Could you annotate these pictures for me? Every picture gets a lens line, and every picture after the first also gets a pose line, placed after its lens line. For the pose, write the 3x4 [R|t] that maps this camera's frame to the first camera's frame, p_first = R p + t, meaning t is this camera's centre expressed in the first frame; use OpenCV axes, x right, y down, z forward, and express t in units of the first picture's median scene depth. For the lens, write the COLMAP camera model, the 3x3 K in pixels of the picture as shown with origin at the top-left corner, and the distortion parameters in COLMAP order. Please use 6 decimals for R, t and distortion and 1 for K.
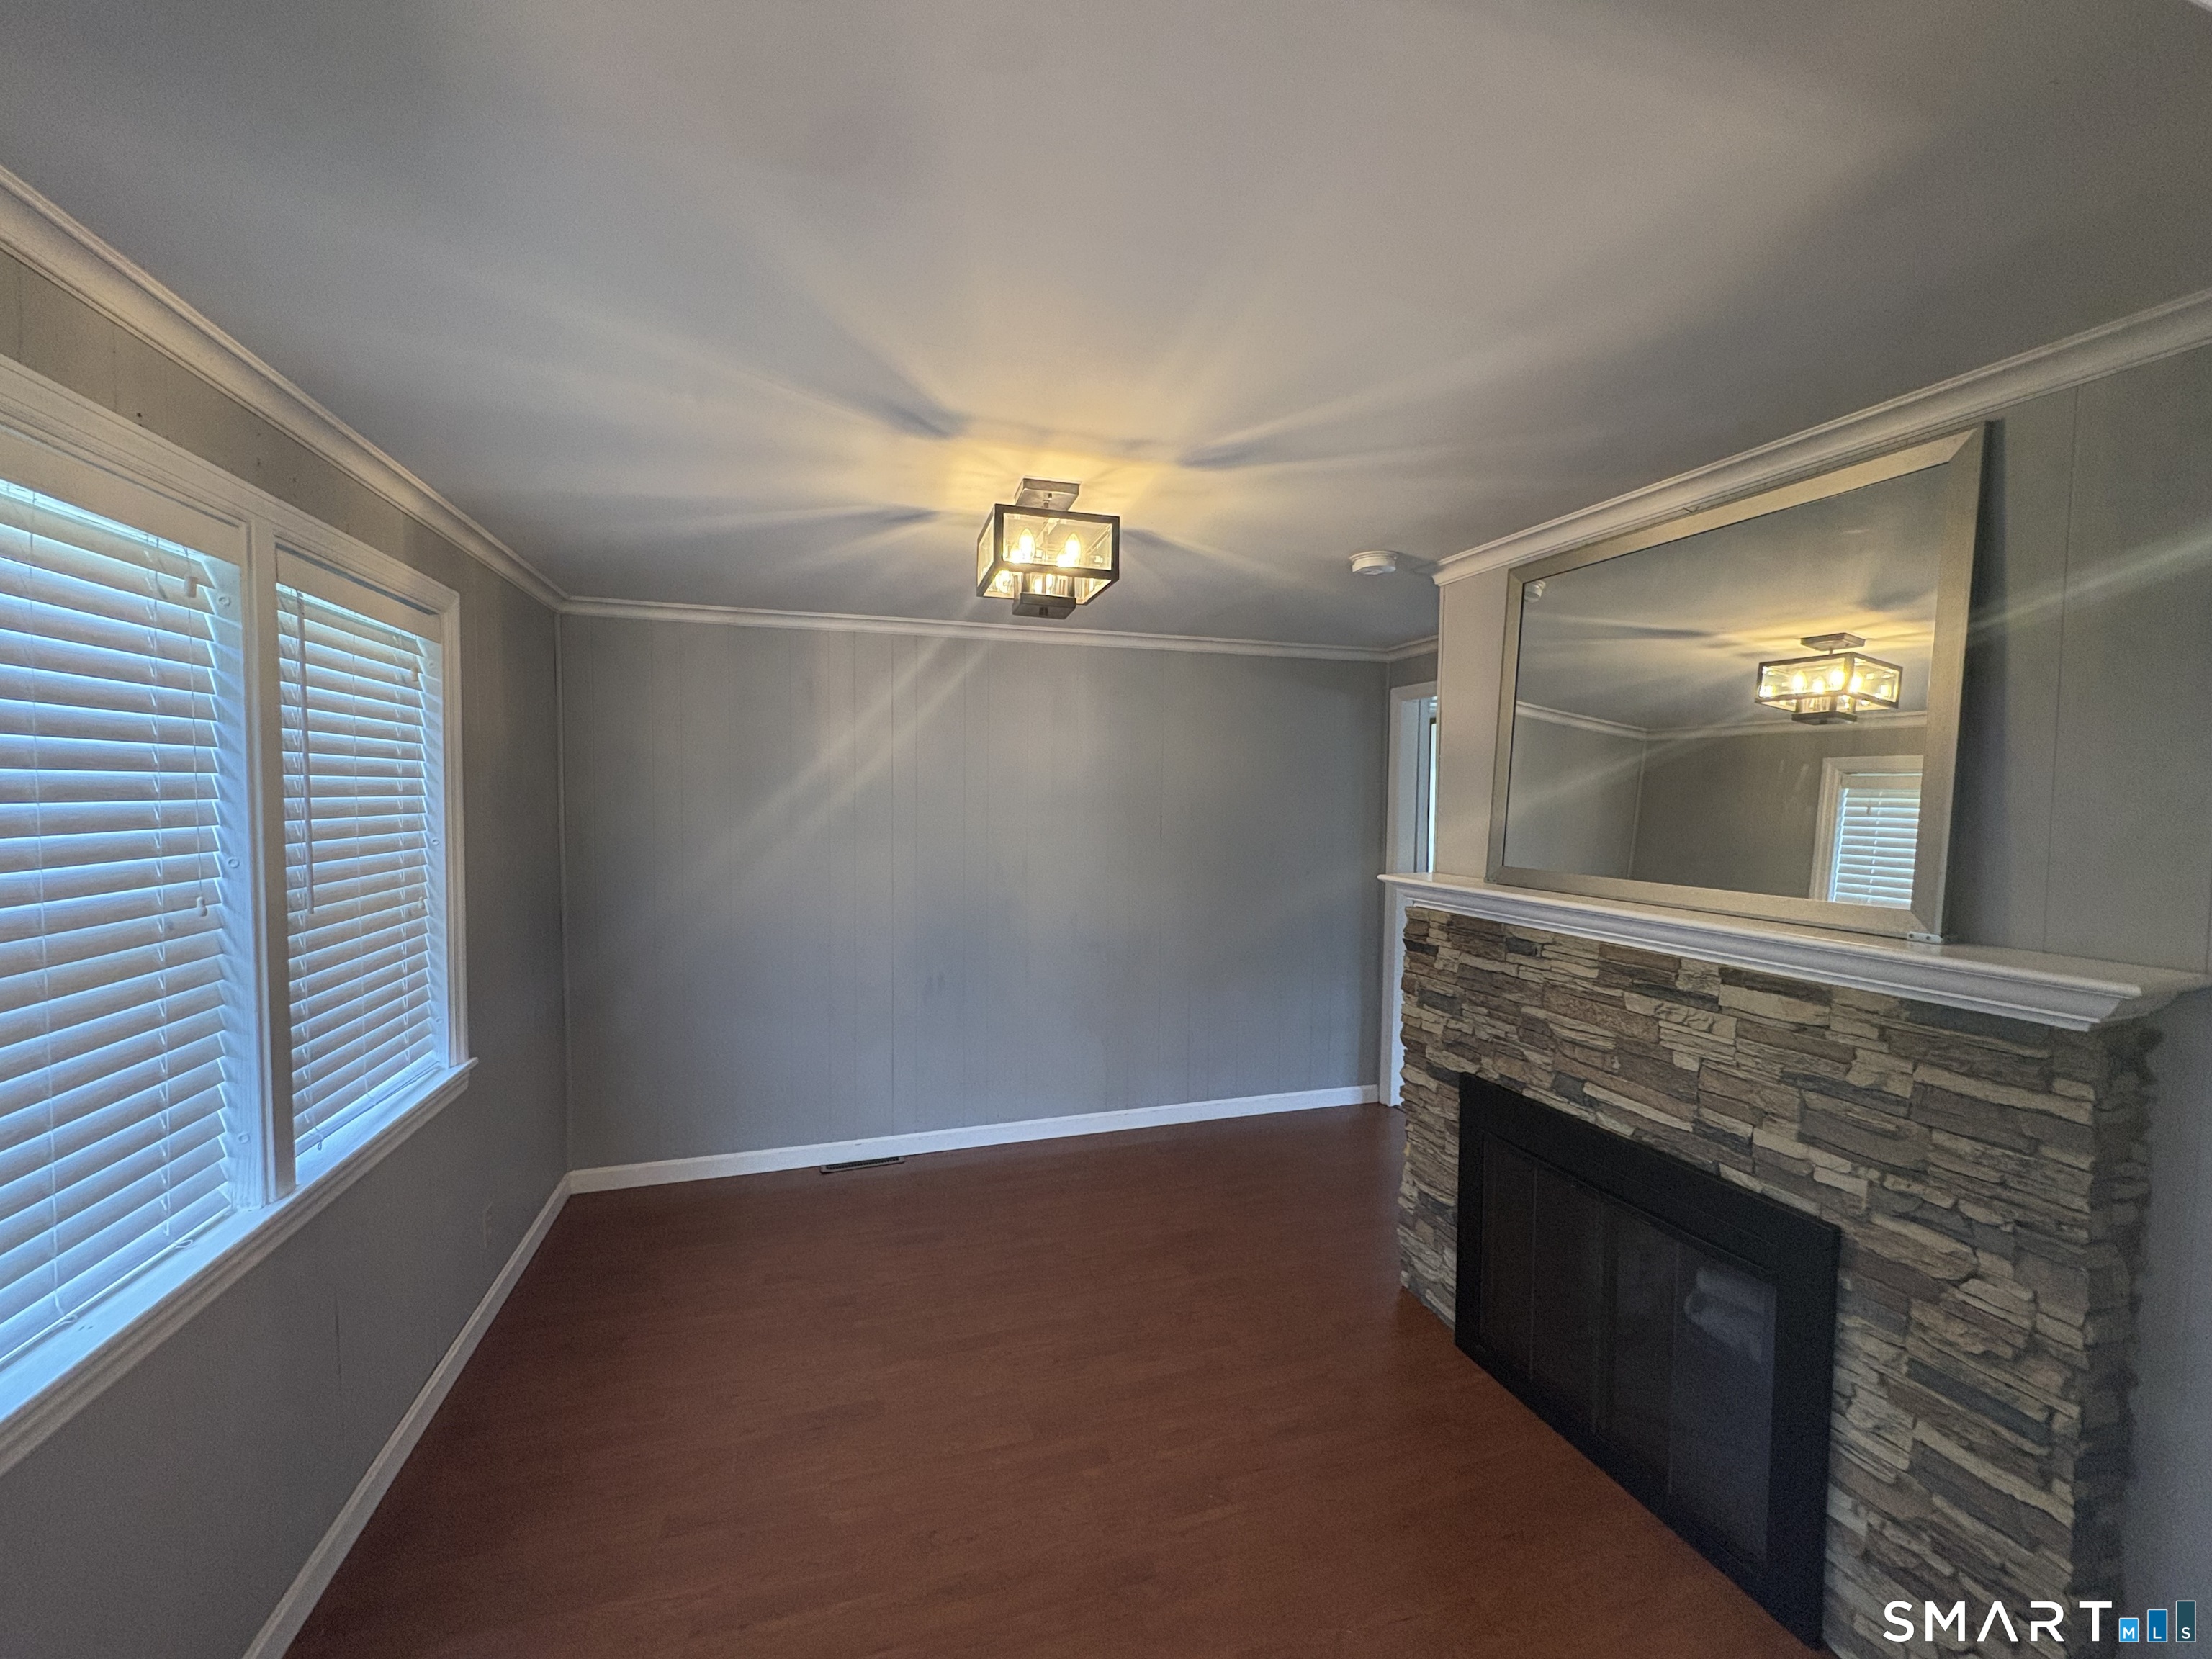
lens RADIAL K [[879.4, 0, 1106.3], [0, 879.4, 830.9], [0, 0, 1]] dist [0.001886, 0.000152]
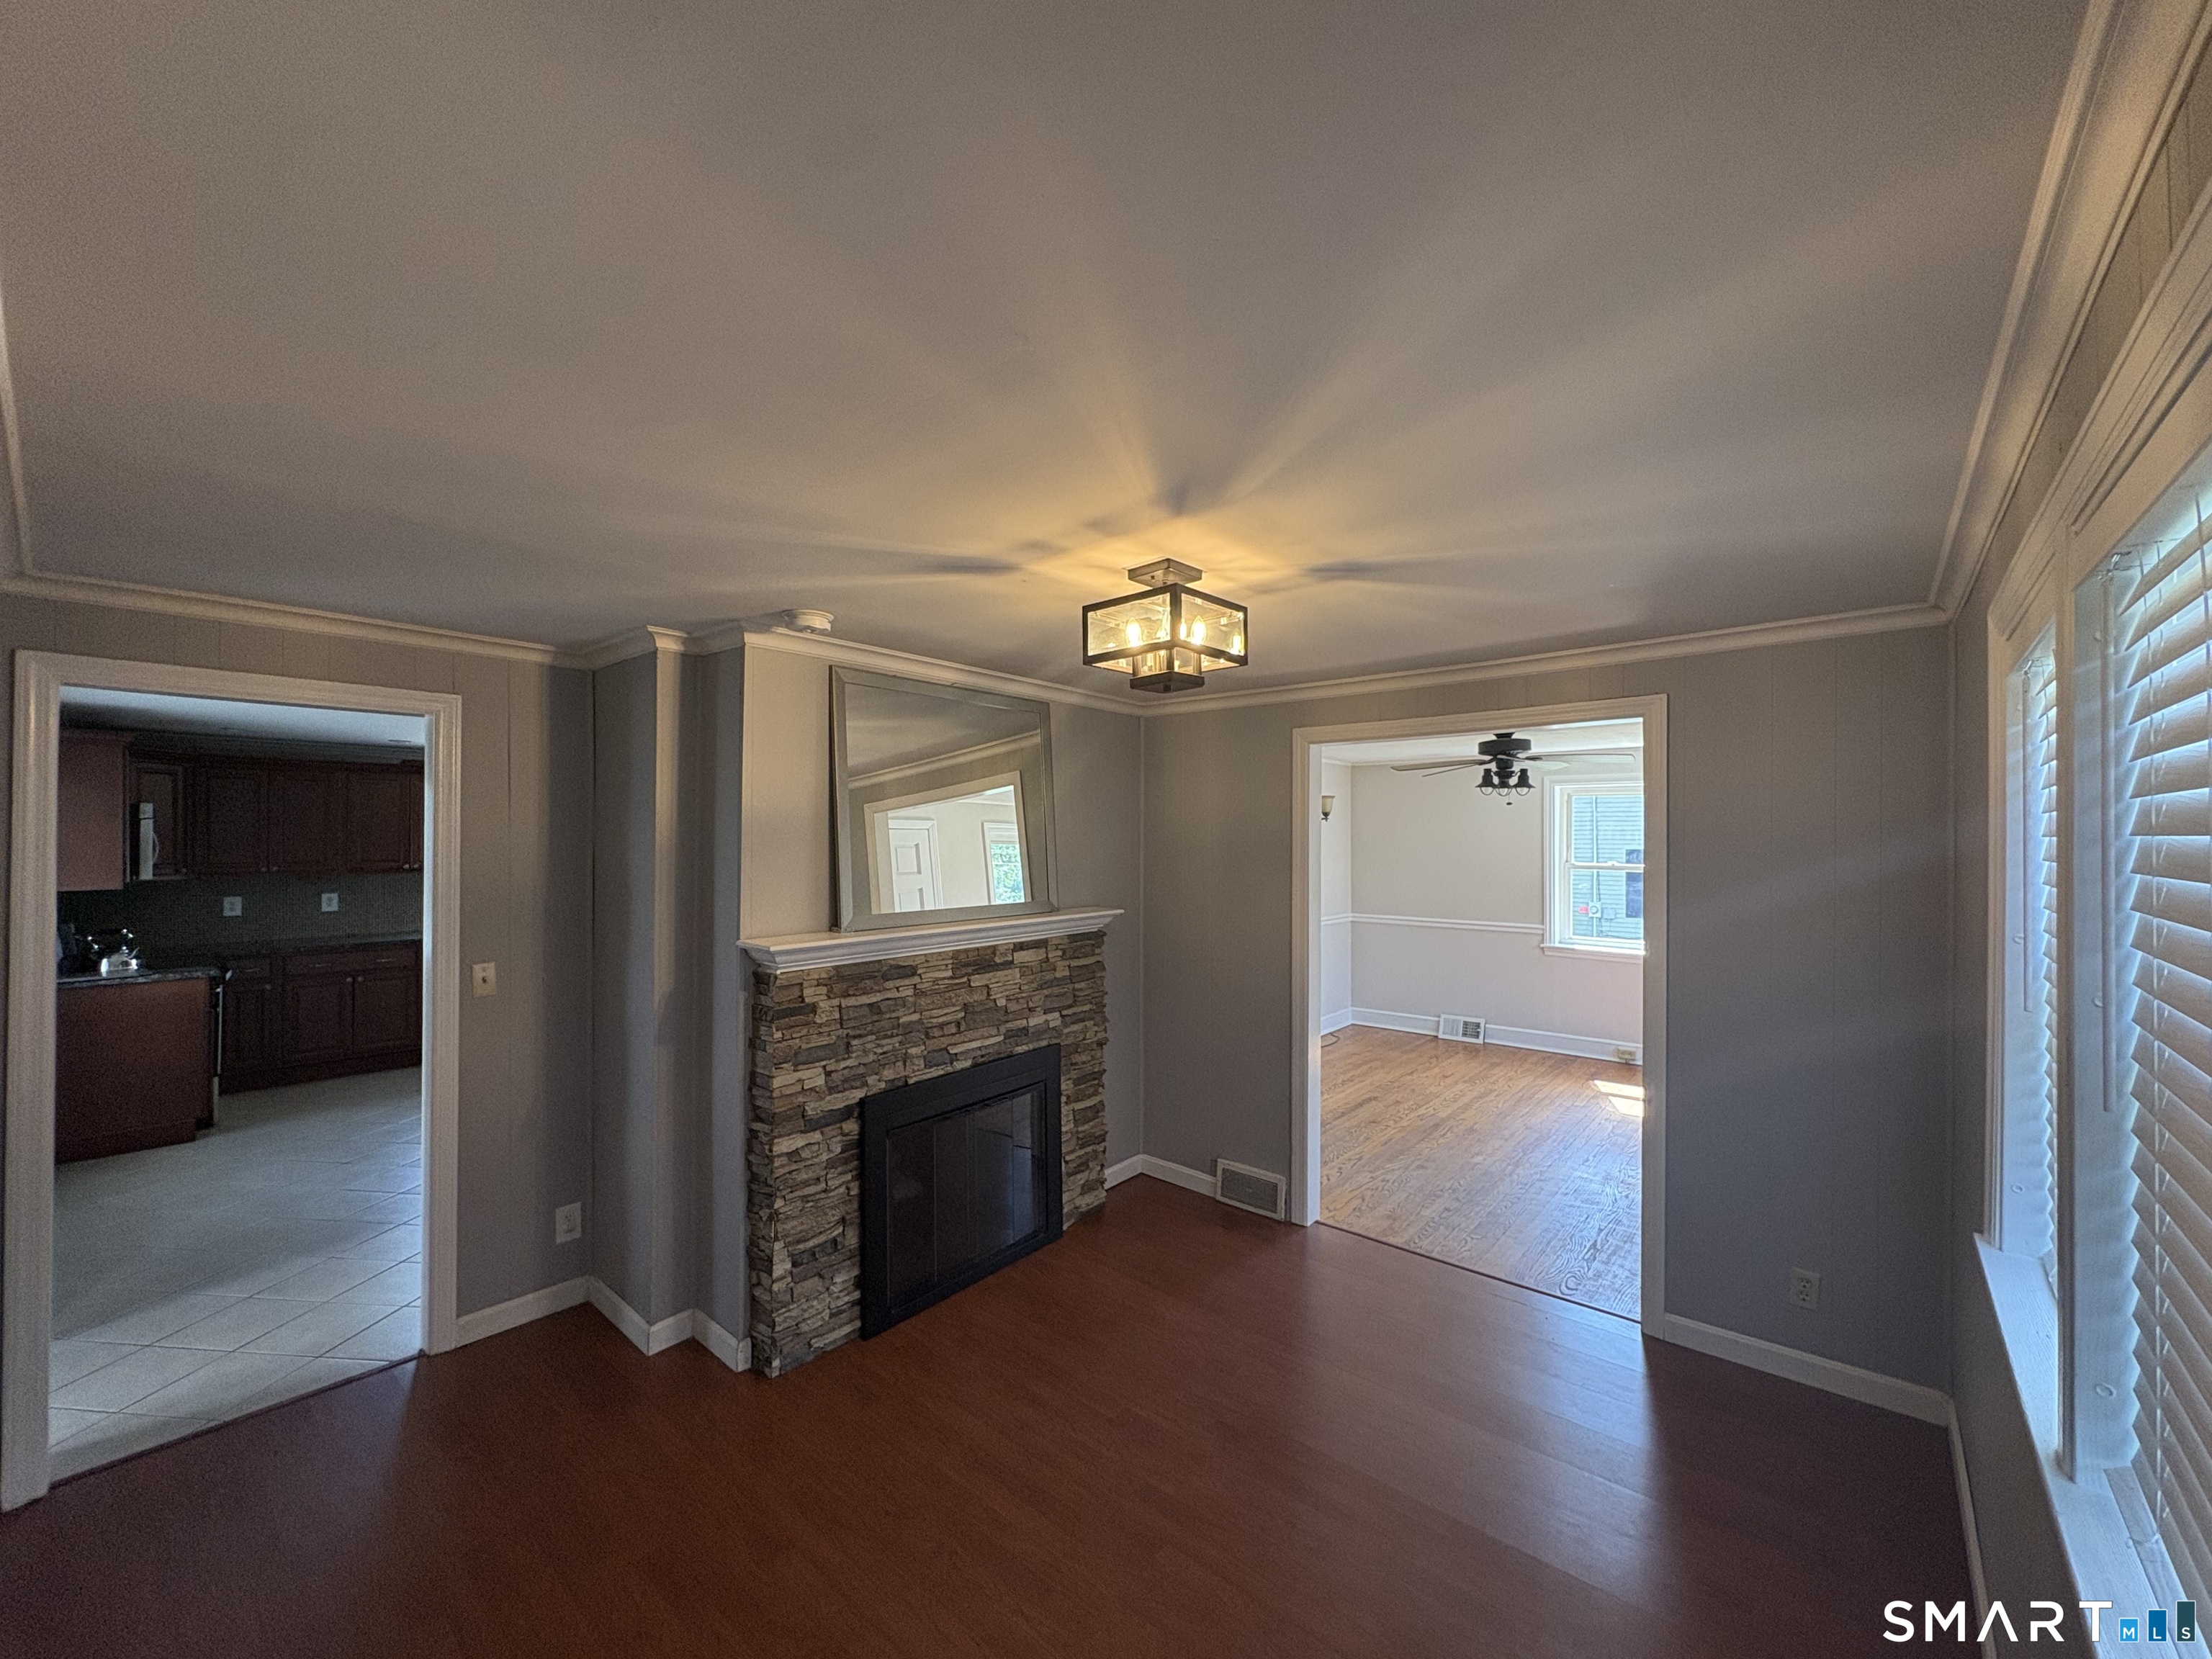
lens RADIAL K [[879.4, 0, 1107.7], [0, 879.4, 837.5], [0, 0, 1]] dist [0.001886, 0.000152]
pose [[-0.528588, -0.001314, 0.848877, -0.904504], [0.039764, 0.998863, 0.026306, -0.103194], [-0.847946, 0.047660, -0.527935, 1.611928]]
